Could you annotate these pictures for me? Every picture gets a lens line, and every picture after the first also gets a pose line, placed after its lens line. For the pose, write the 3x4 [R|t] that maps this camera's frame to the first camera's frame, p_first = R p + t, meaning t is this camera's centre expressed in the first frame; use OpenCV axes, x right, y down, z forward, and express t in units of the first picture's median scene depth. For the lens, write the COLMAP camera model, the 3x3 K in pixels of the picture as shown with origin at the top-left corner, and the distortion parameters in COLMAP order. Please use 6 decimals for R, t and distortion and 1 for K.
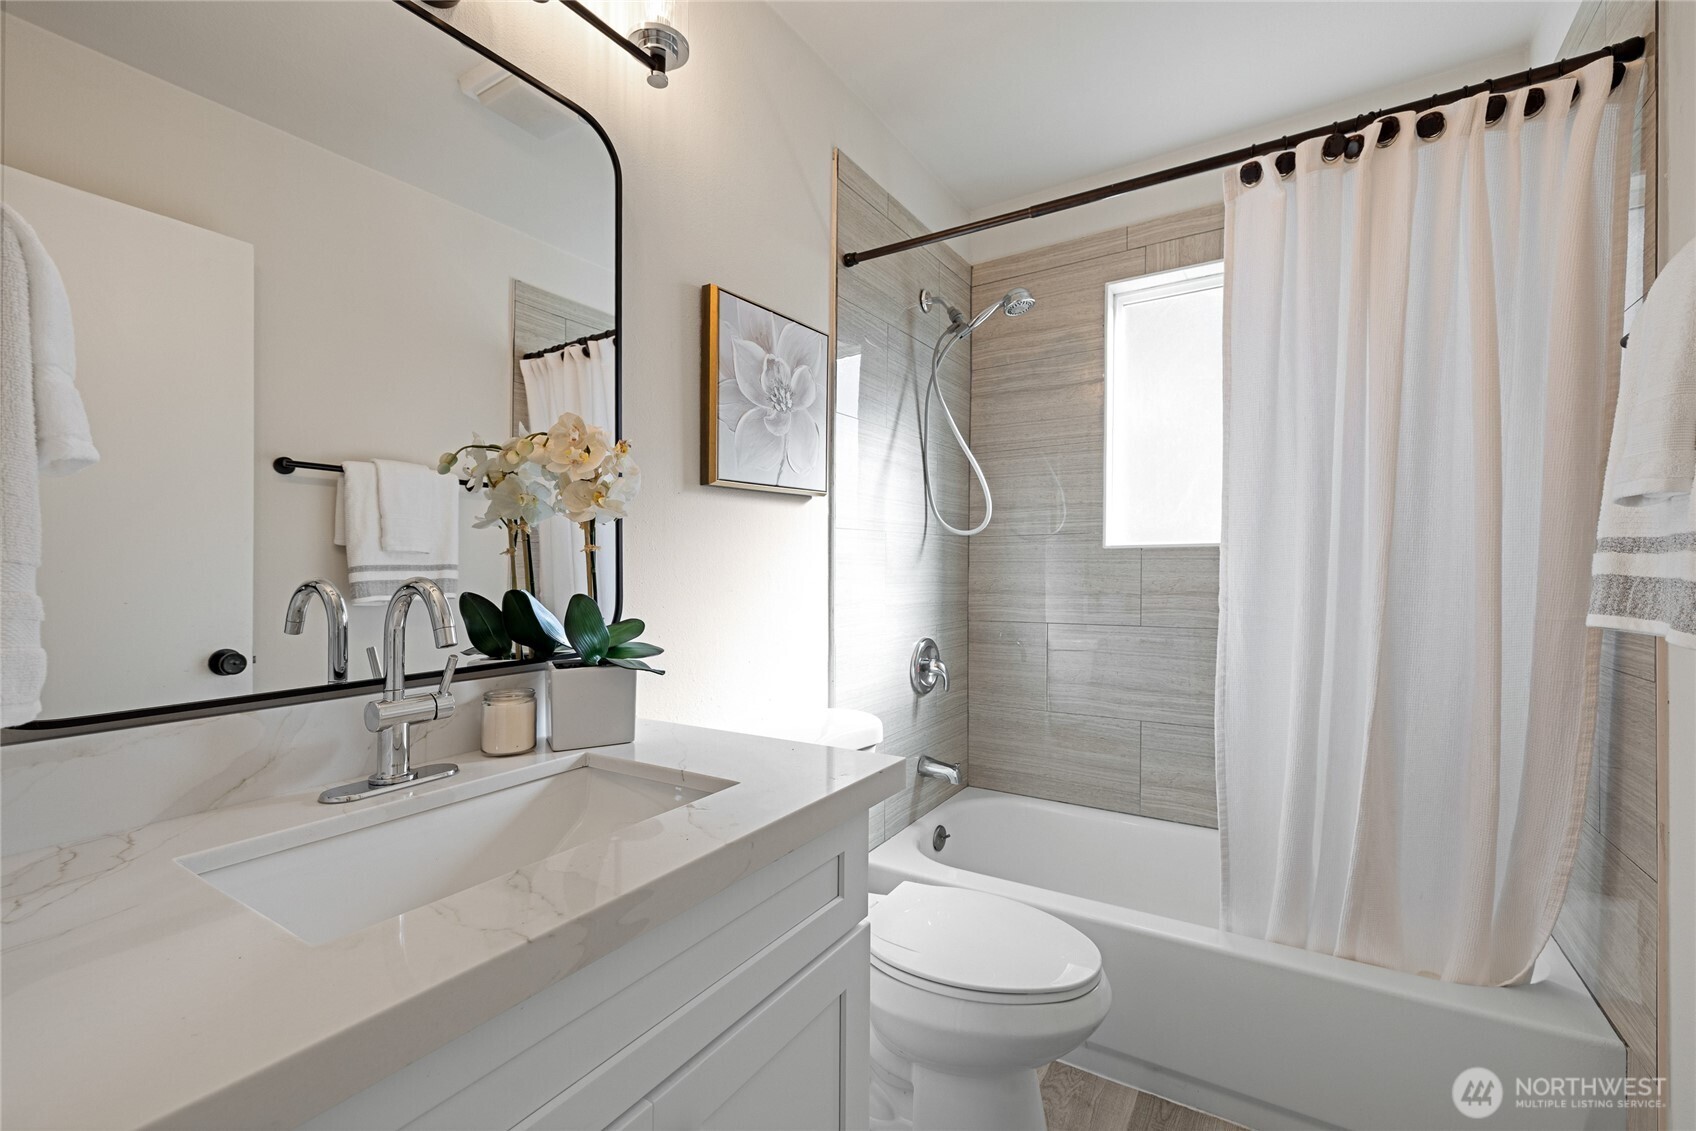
lens RADIAL K [[713.2, 0, 848.4], [0, 713.2, 564.1], [0, 0, 1]] dist [0.002634, 0.000194]
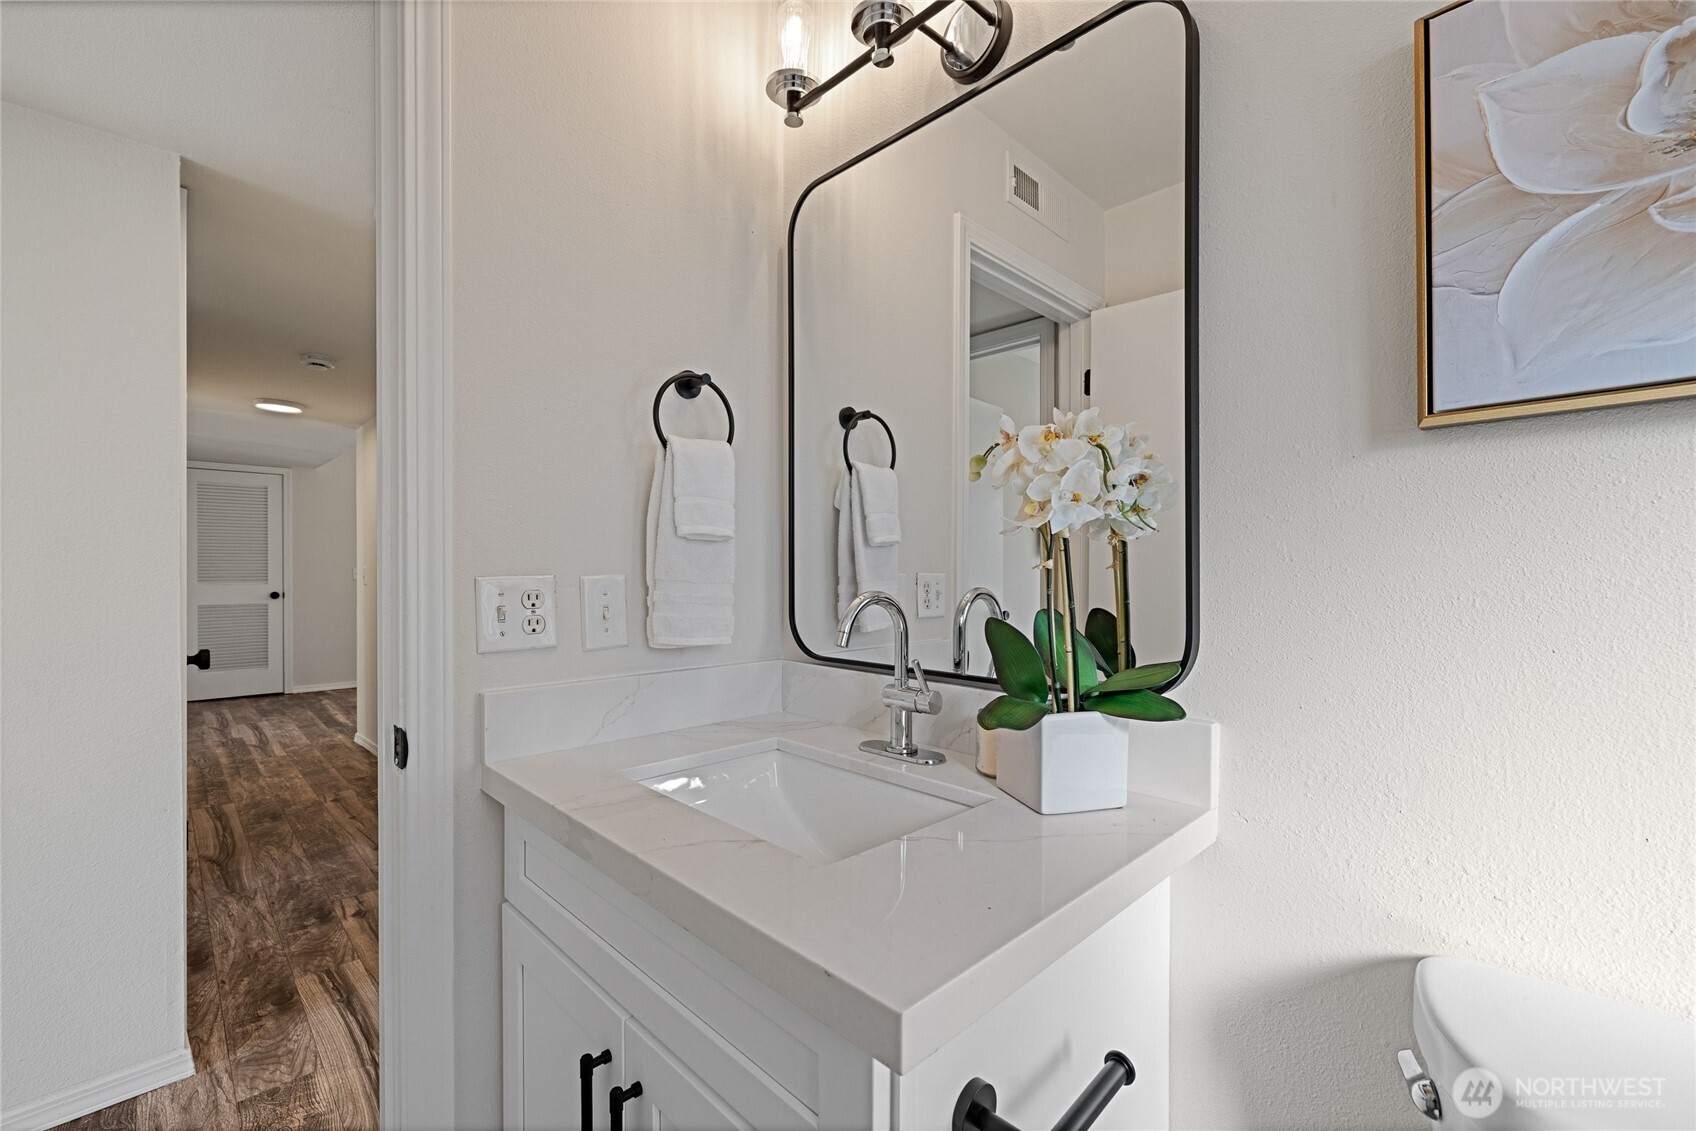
lens RADIAL K [[713.2, 0, 842.7], [0, 713.2, 560.5], [0, 0, 1]] dist [0.002634, 0.000194]
pose [[-0.225220, -0.000245, -0.974308, 0.447582], [-0.008966, 0.999958, 0.001821, -0.022214], [0.974267, 0.009146, -0.225213, 0.873582]]
